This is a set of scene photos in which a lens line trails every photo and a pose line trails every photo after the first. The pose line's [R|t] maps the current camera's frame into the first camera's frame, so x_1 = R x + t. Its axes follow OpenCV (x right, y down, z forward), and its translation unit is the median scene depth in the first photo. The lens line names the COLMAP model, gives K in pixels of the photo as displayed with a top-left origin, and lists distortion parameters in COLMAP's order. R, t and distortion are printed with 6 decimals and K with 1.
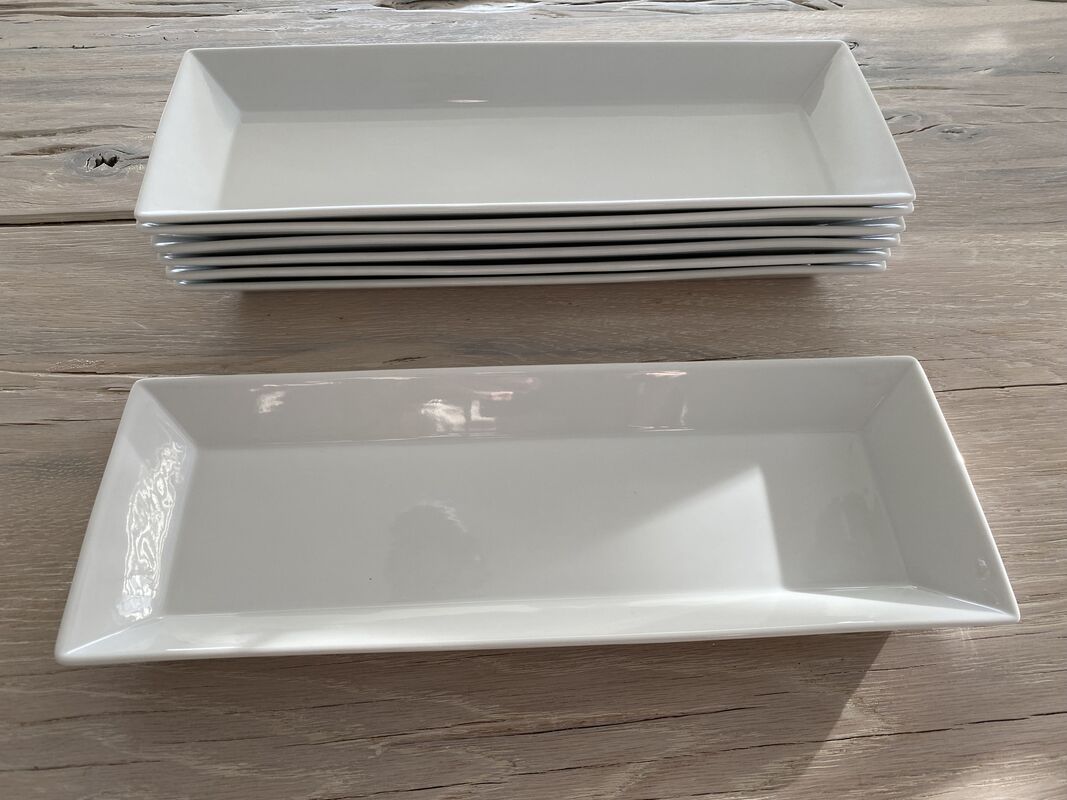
lens RADIAL K [[807.6, 0, 531.4], [0, 807.6, 405.8], [0, 0, 1]] dist [0.003768, -0.000197]
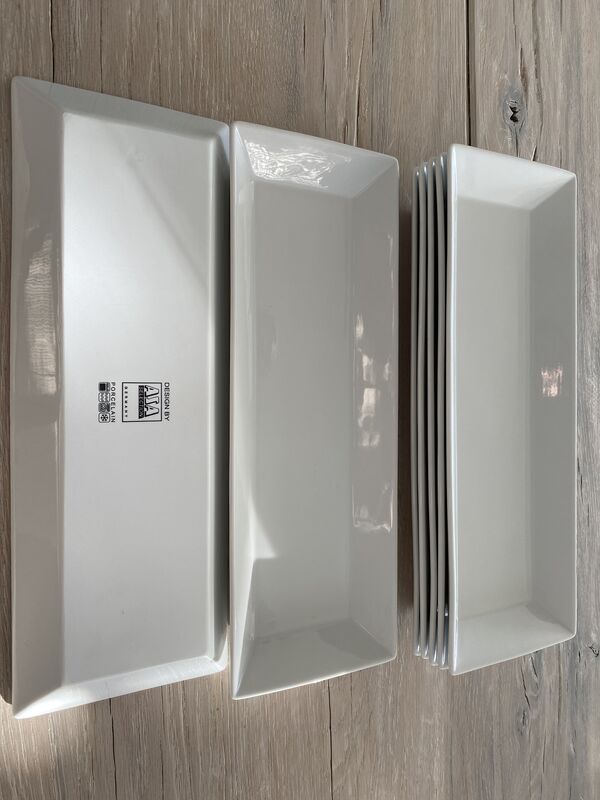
lens RADIAL K [[605.5, 0, 297.9], [0, 605.5, 400.0], [0, 0, 1]] dist [0.003768, -0.000197]
pose [[-0.035413, 0.999338, -0.008364, -0.001233], [-0.993529, -0.034301, 0.108274, -0.056432], [0.107916, 0.012144, 0.994086, -0.096848]]
